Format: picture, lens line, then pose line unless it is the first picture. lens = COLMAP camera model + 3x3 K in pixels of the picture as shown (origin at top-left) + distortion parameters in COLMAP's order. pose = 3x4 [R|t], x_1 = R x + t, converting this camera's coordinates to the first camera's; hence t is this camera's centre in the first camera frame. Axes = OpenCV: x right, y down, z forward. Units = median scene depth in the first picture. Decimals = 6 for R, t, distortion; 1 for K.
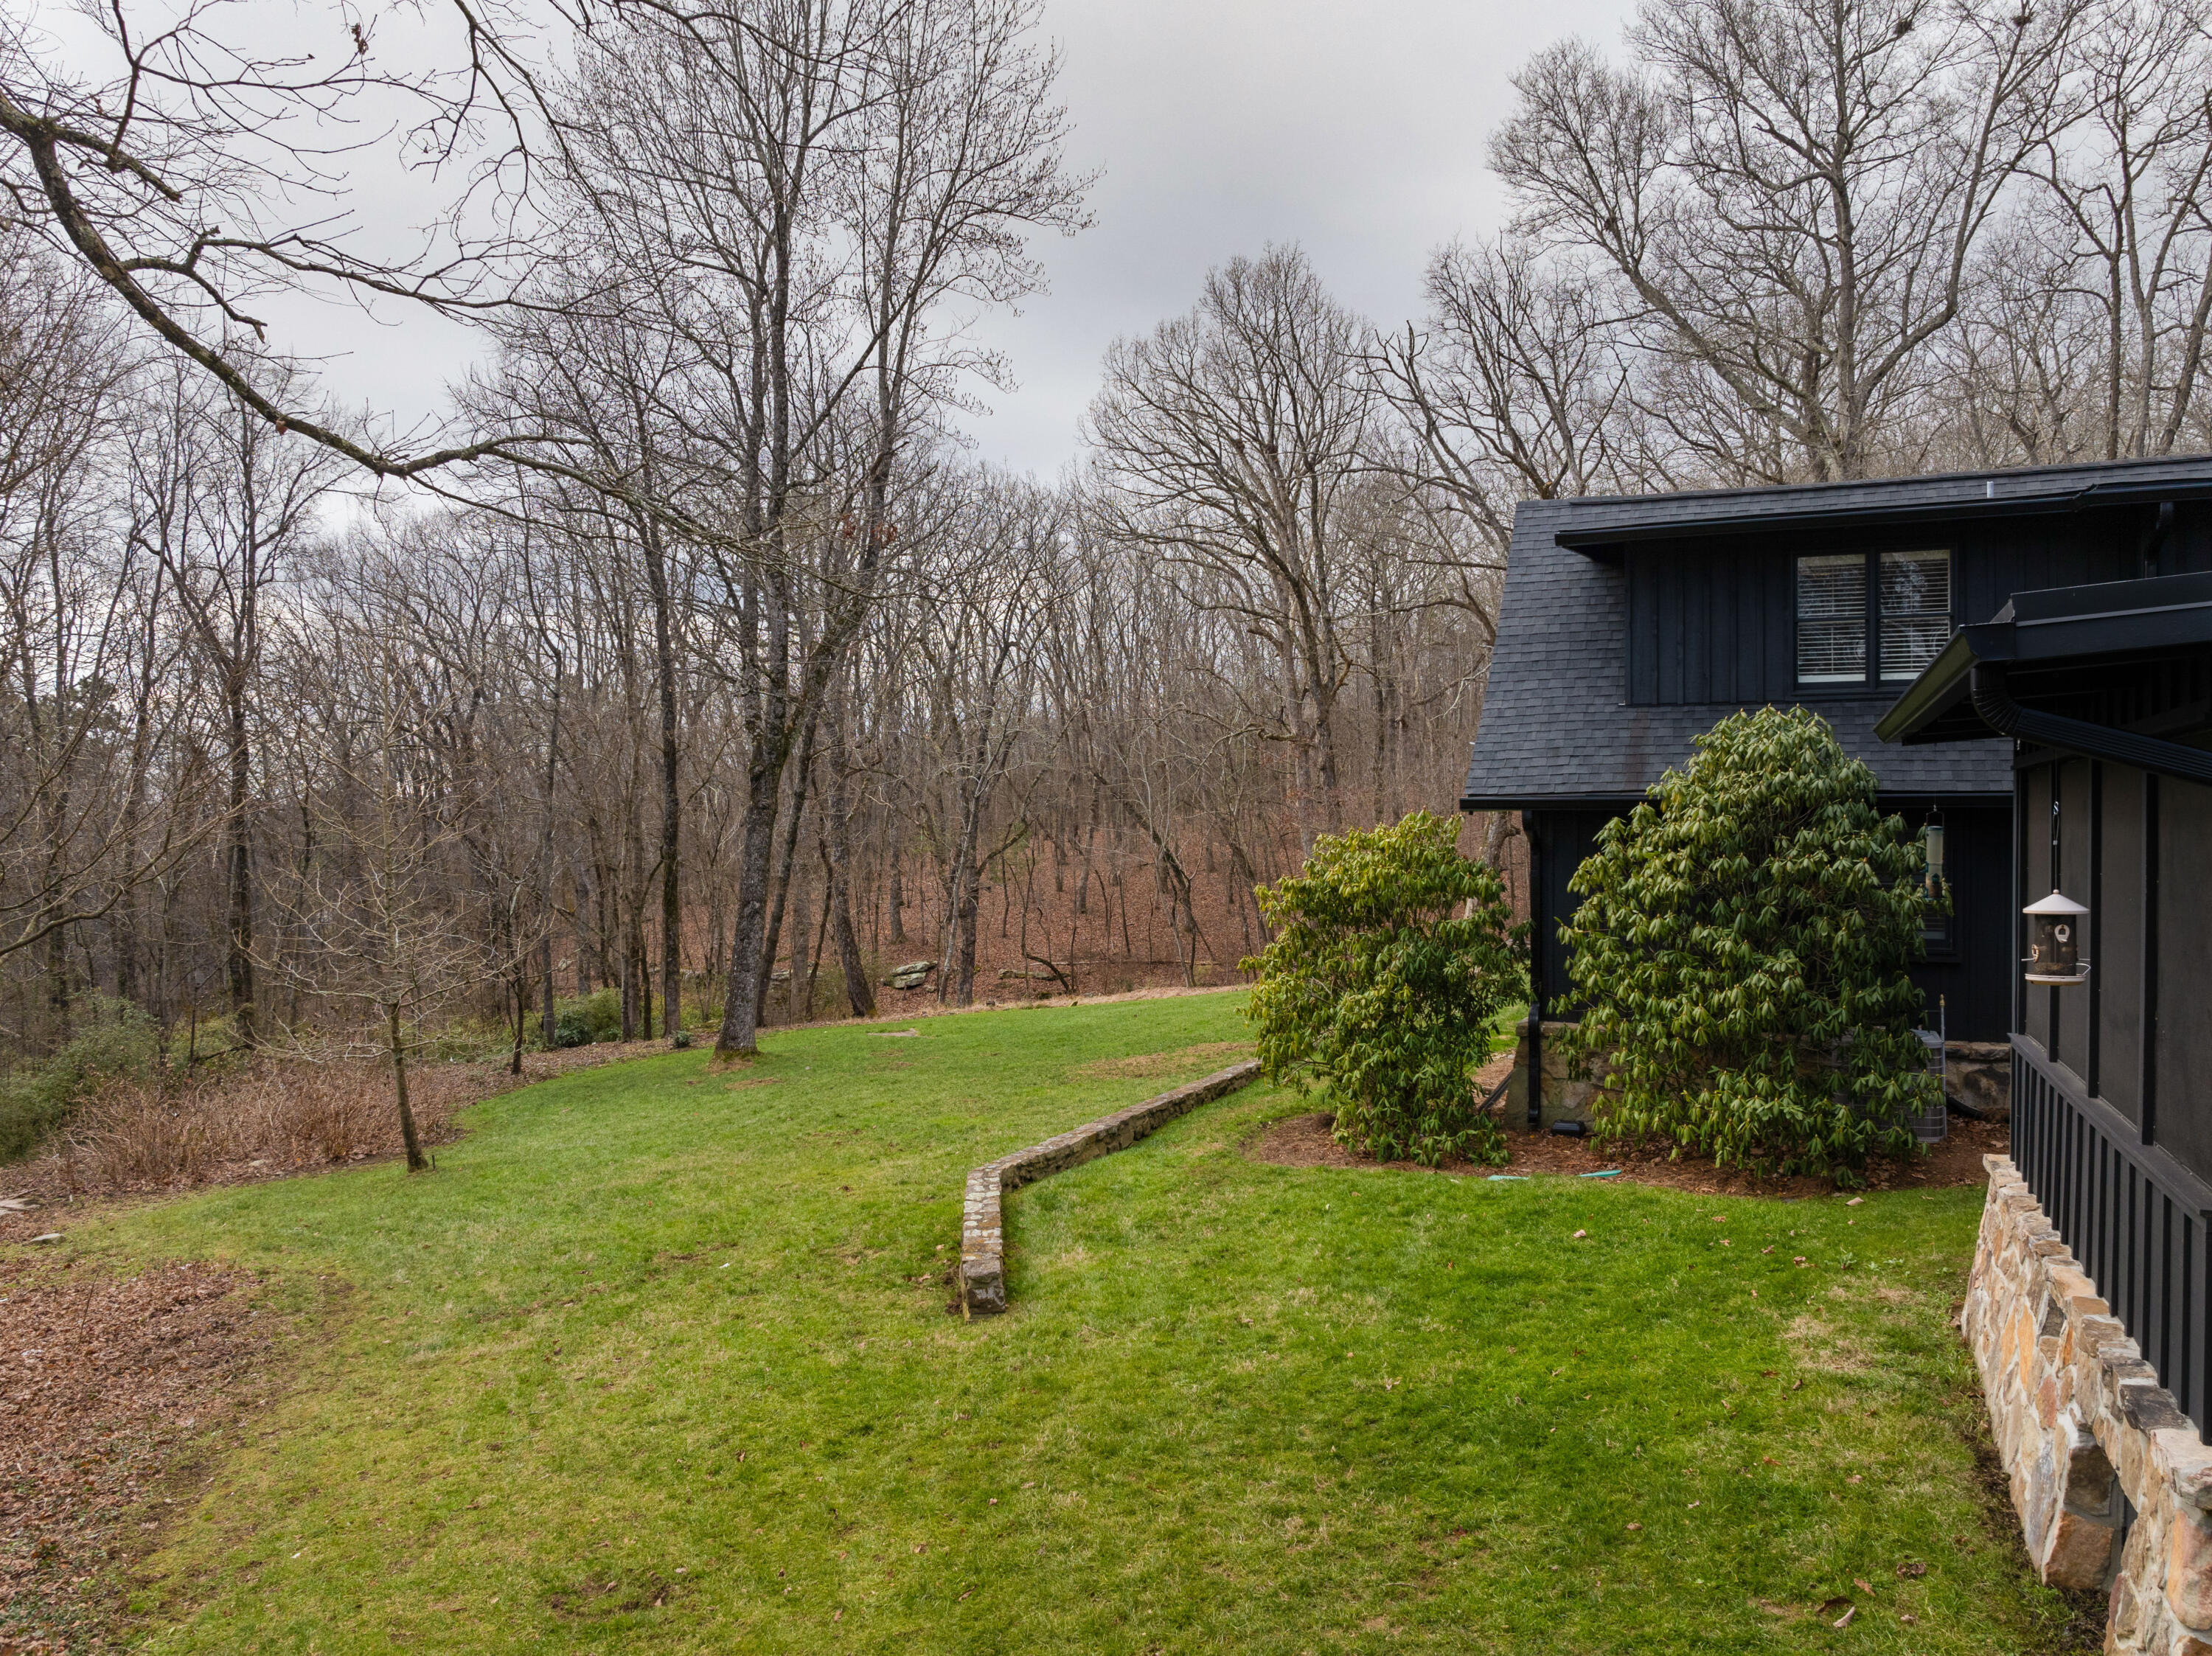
lens RADIAL K [[1578.1, 0, 1113.4], [0, 1578.1, 829.4], [0, 0, 1]] dist [-0.038398, 0.002418]
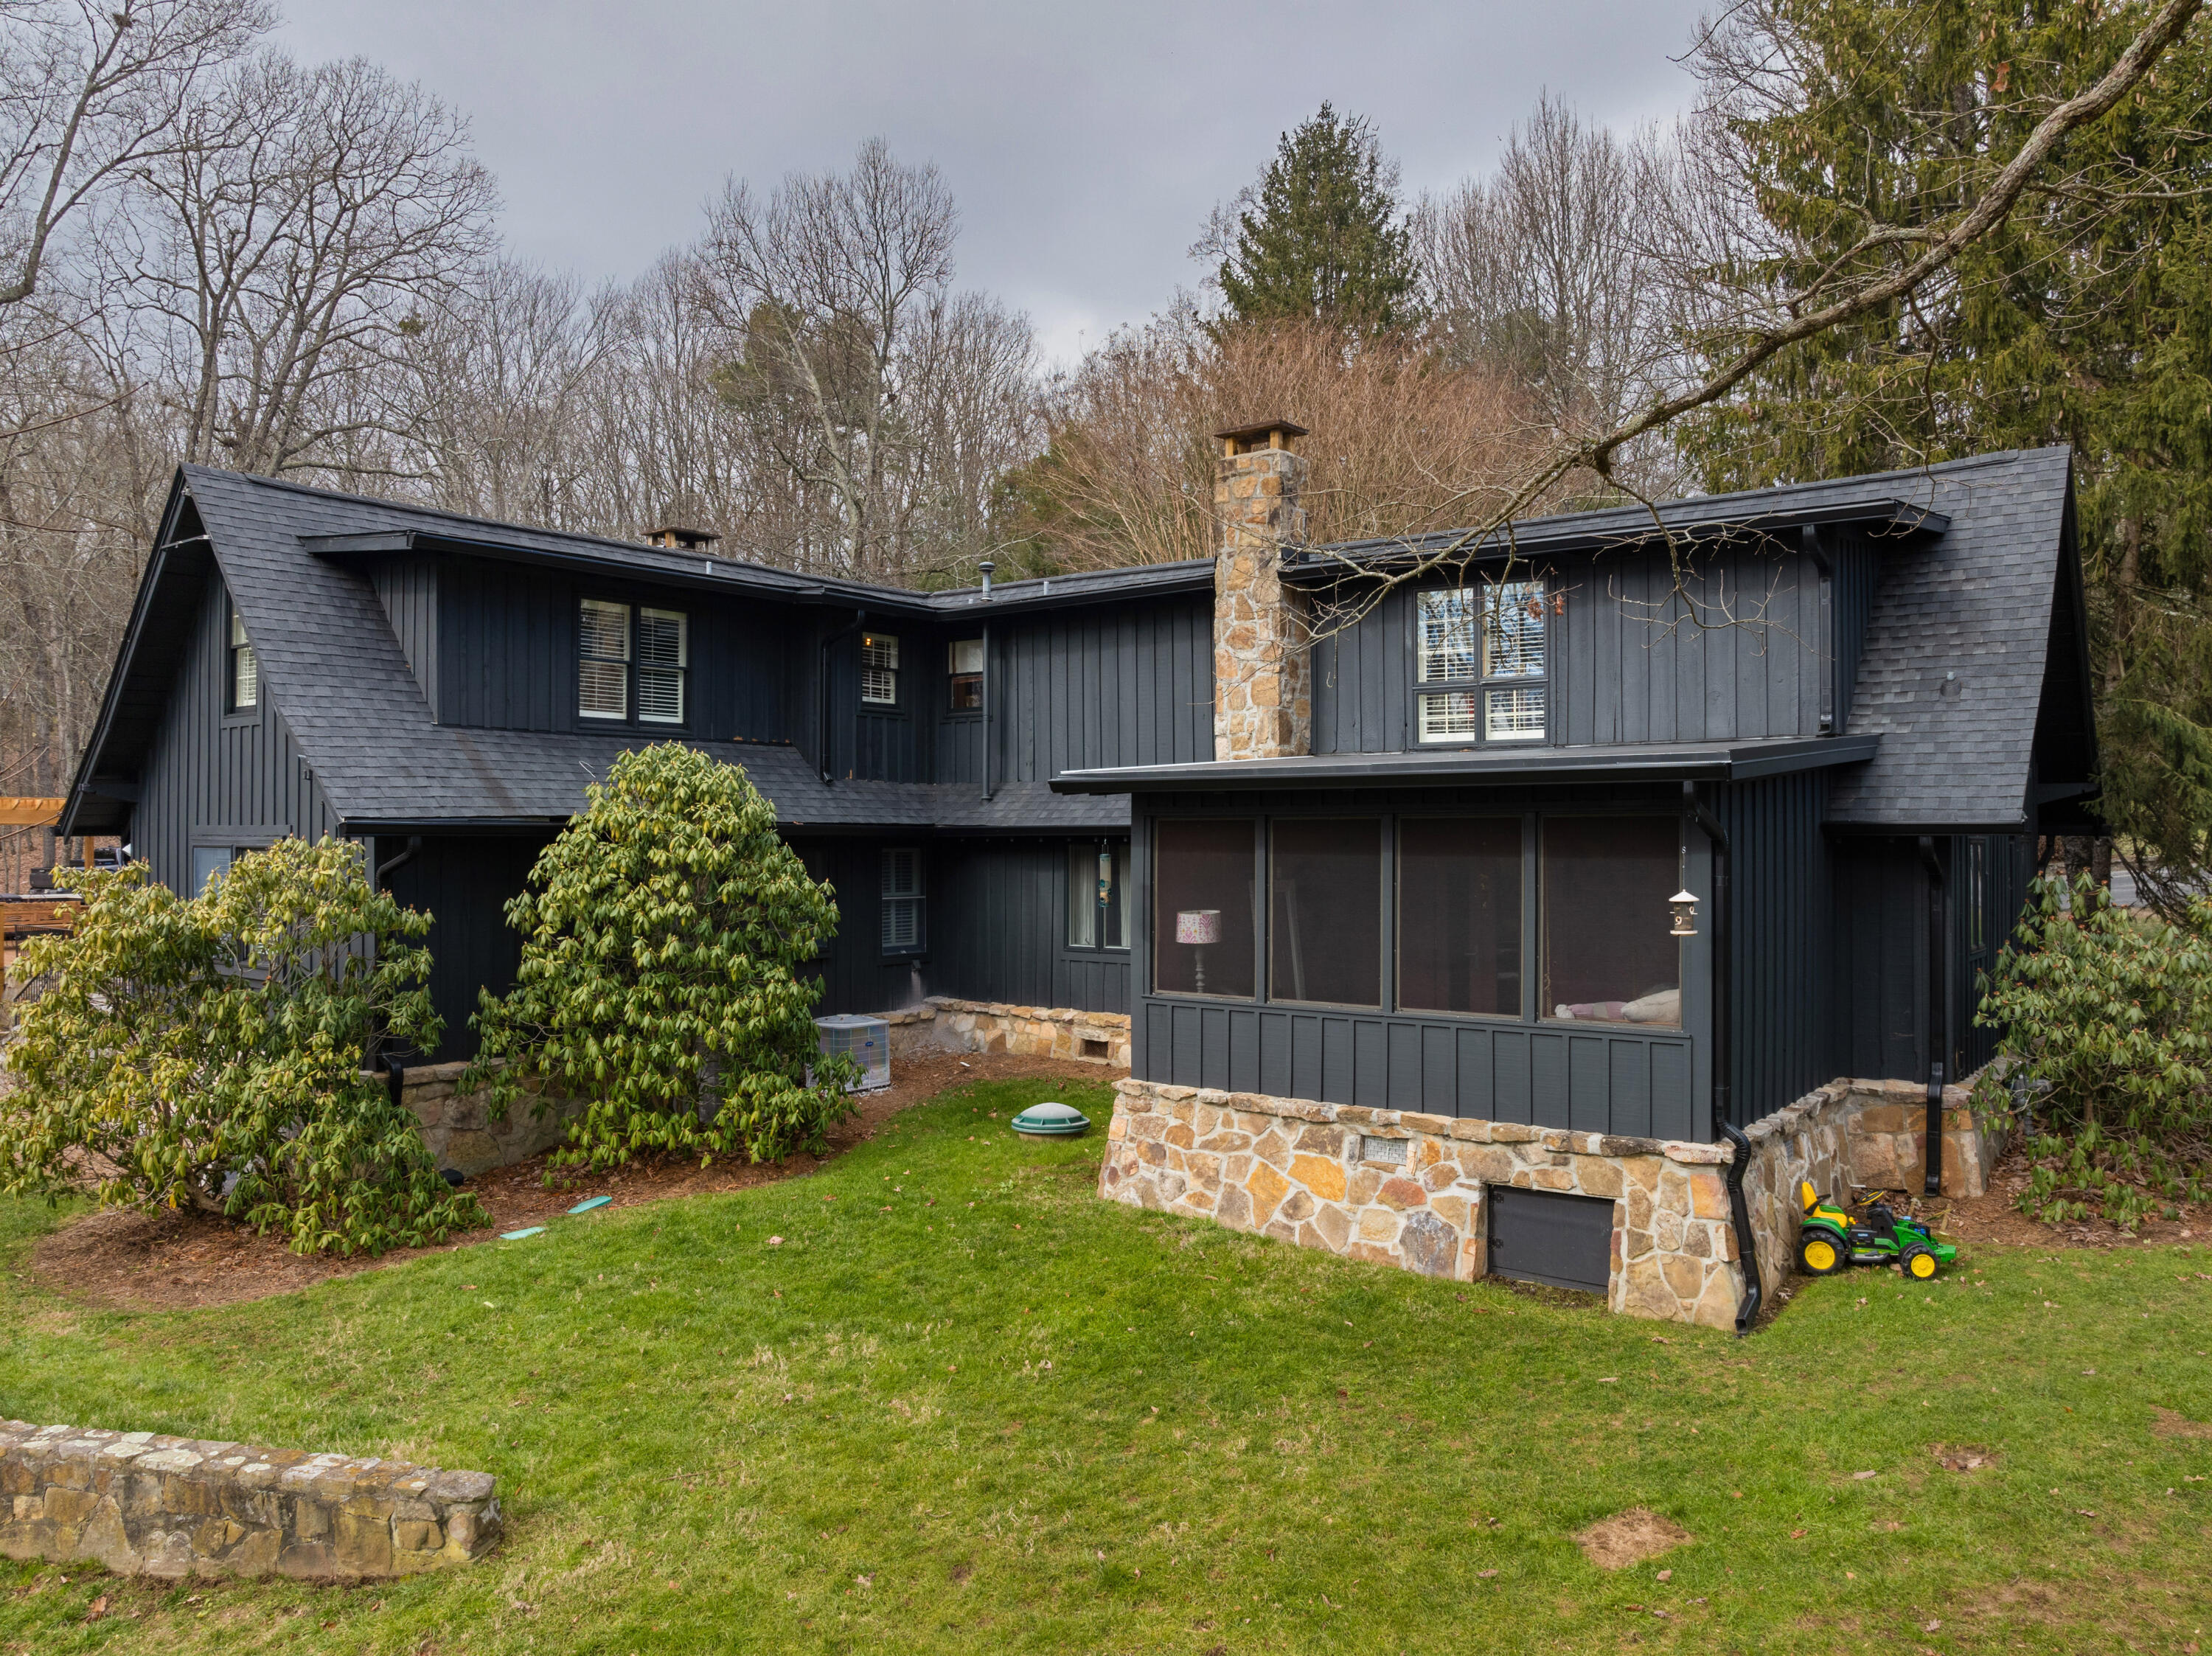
lens RADIAL K [[1578.1, 0, 1112.4], [0, 1578.1, 825.8], [0, 0, 1]] dist [-0.038398, 0.002418]
pose [[0.234058, 0.007911, 0.972190, -0.521545], [0.002237, 0.999960, -0.008676, -0.009668], [-0.972220, 0.004206, 0.234031, 0.408316]]
